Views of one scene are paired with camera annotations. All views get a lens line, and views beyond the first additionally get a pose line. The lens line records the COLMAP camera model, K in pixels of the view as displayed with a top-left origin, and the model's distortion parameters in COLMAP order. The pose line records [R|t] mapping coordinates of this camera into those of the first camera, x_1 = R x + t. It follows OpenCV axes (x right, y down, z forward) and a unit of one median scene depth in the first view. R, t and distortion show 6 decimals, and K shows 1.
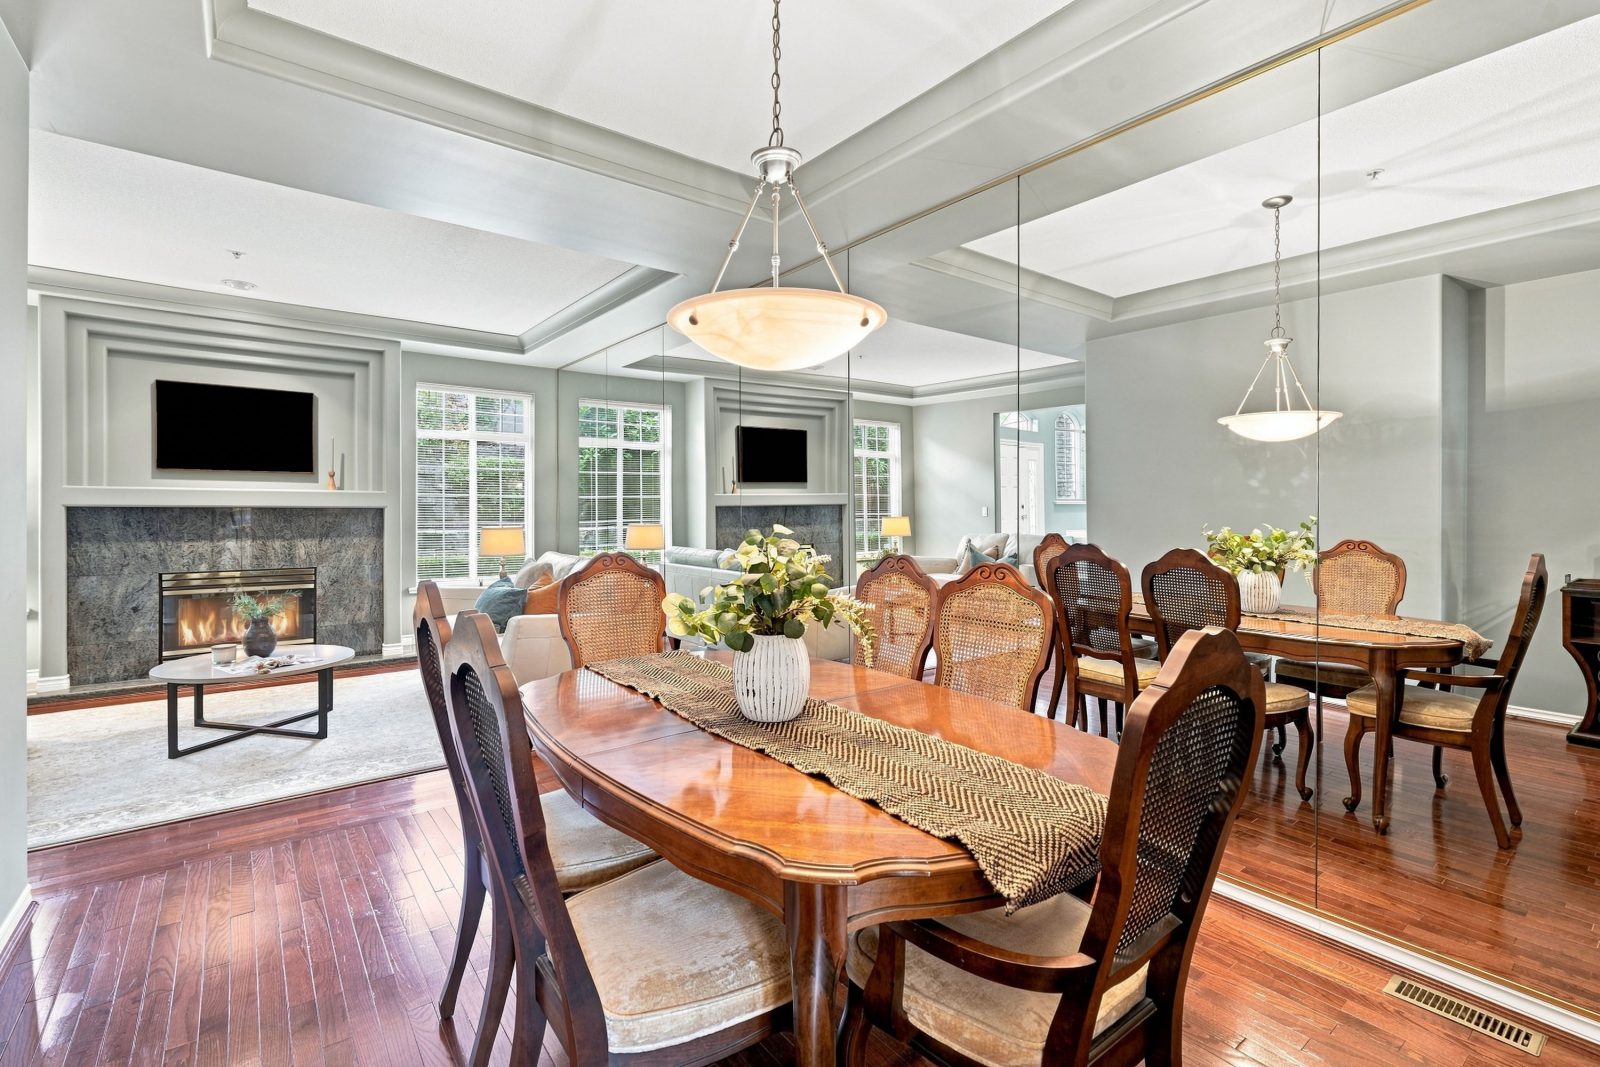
lens RADIAL K [[734.9, 0, 796.6], [0, 734.9, 514.7], [0, 0, 1]] dist [-0.001738, -0.000298]
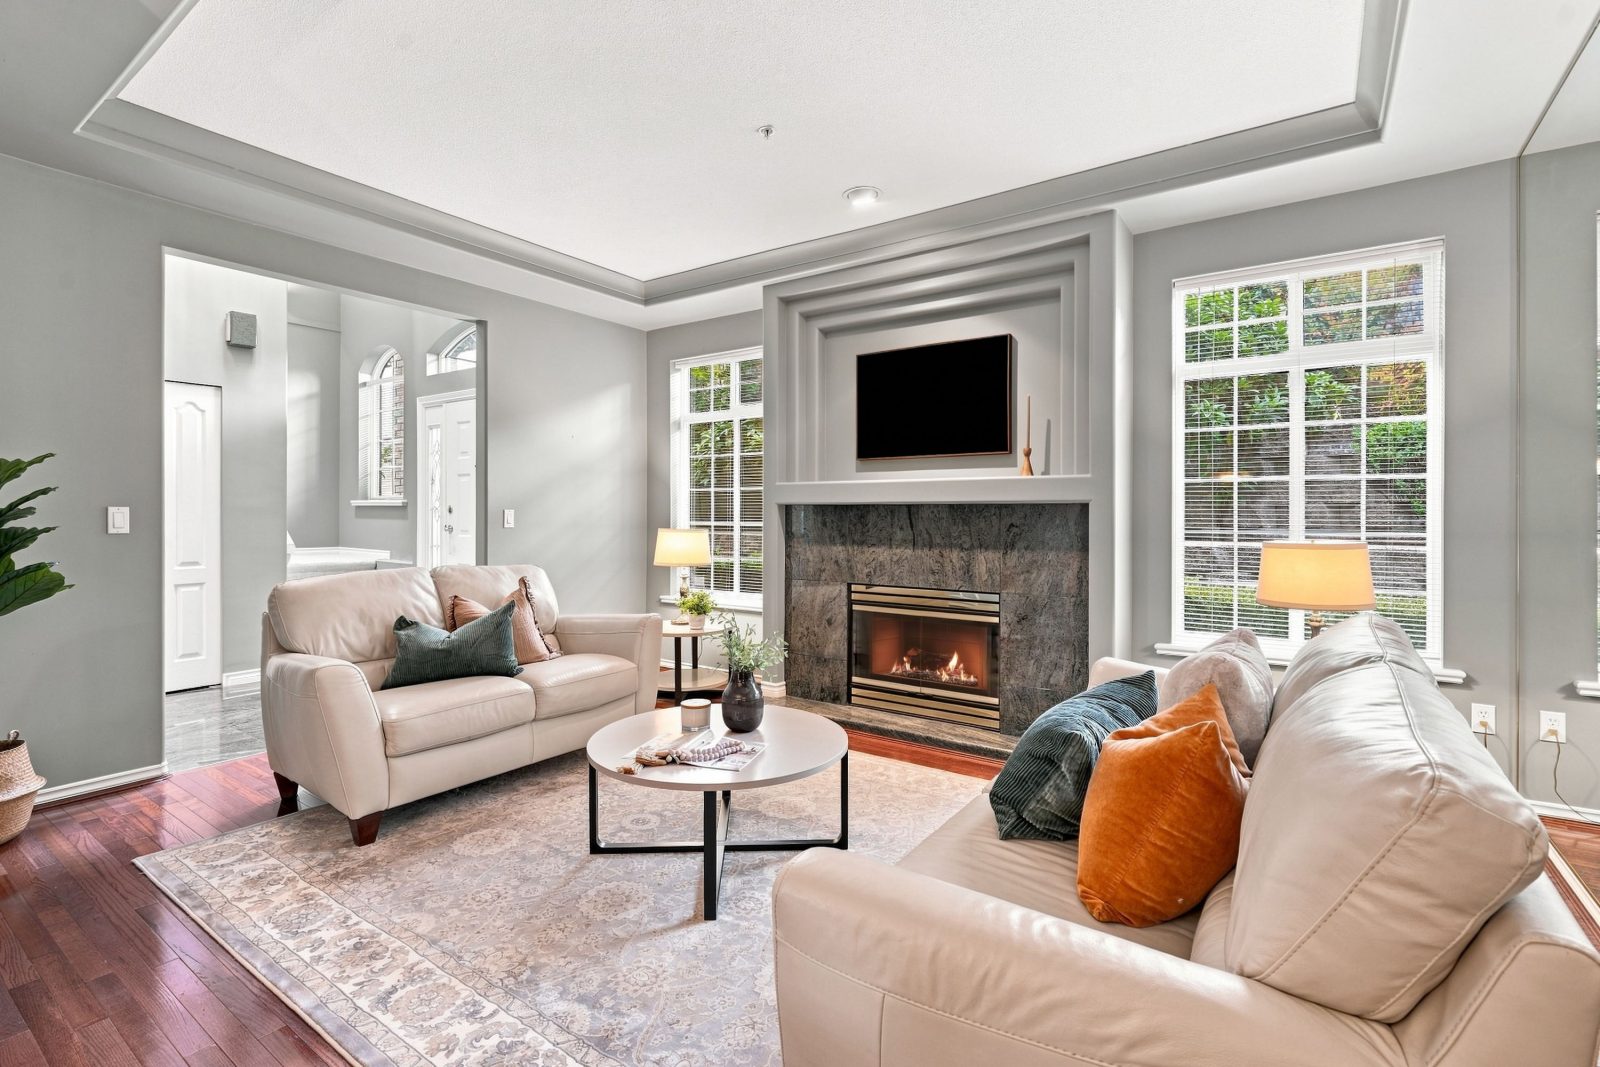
lens RADIAL K [[734.9, 0, 796.6], [0, 734.9, 514.7], [0, 0, 1]] dist [-0.001738, -0.000298]
pose [[0.293589, 0.002263, -0.955929, -0.076826], [-0.006128, 0.999981, 0.000485, 0.001380], [0.955912, 0.005716, 0.293597, 0.682160]]
